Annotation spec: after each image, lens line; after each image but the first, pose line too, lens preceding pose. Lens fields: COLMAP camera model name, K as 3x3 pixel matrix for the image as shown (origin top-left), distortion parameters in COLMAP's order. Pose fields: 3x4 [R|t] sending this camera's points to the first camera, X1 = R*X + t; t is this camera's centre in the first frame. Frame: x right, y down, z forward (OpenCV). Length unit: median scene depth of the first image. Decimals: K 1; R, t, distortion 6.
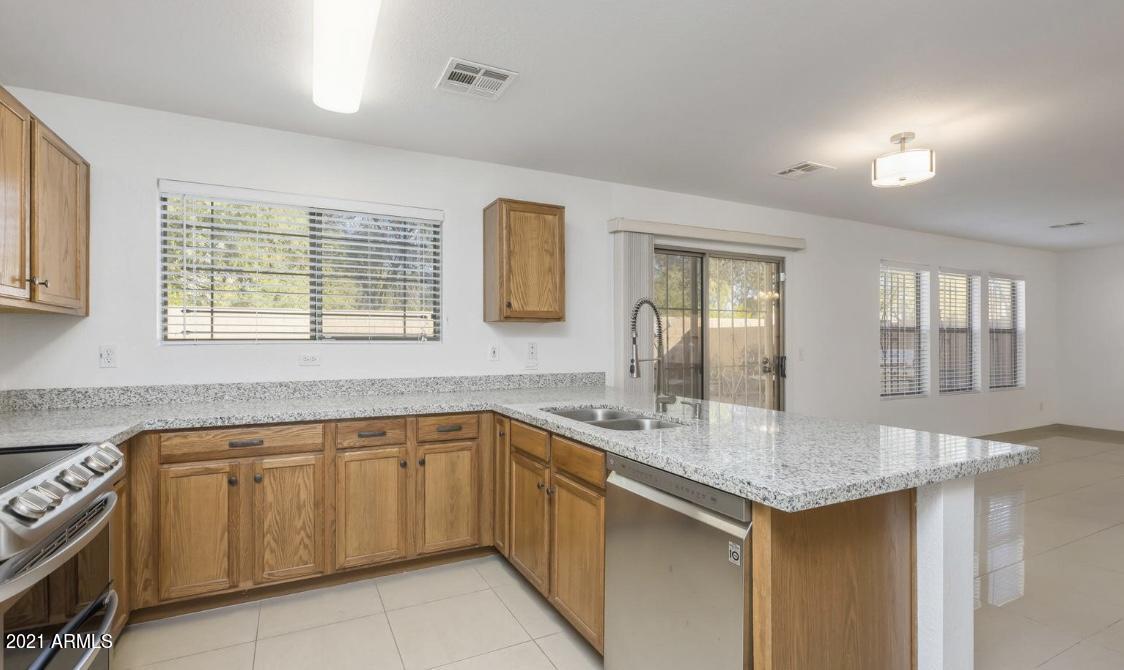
lens RADIAL K [[512.5, 0, 555.3], [0, 512.5, 339.4], [0, 0, 1]] dist [-0.001702, -0.000117]
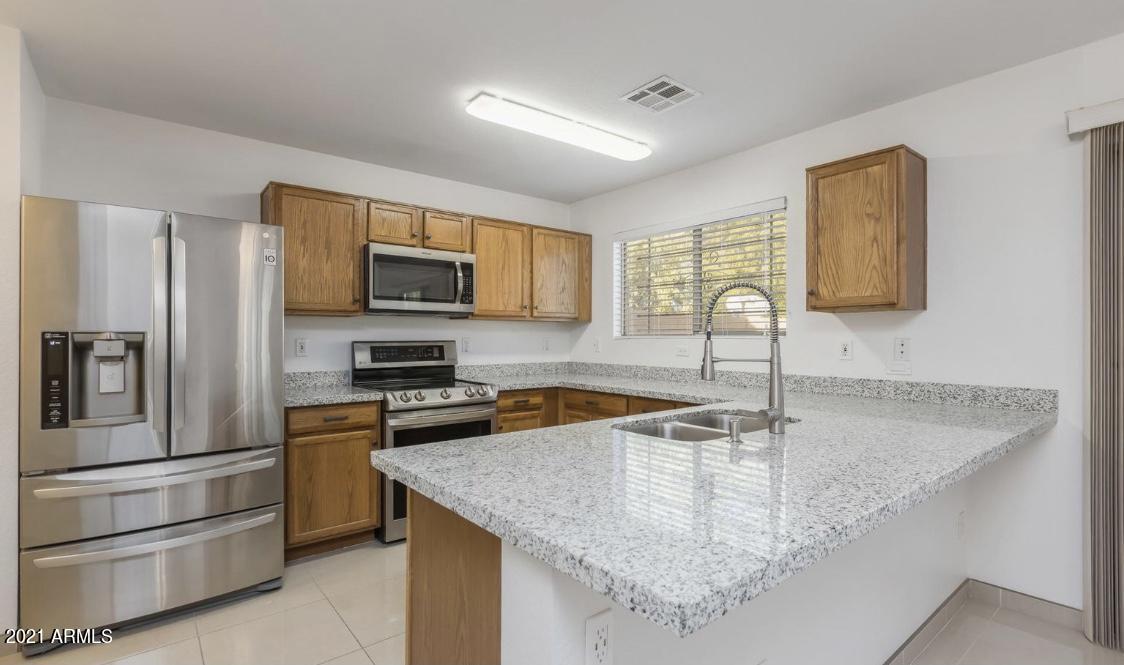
lens RADIAL K [[523.3, 0, 555.9], [0, 523.3, 332.5], [0, 0, 1]] dist [-0.001910, 0.000016]
pose [[0.217791, -0.005707, -0.975979, 0.658475], [0.004670, 0.999978, -0.004805, -0.000480], [0.975984, -0.003512, 0.217813, 0.406040]]
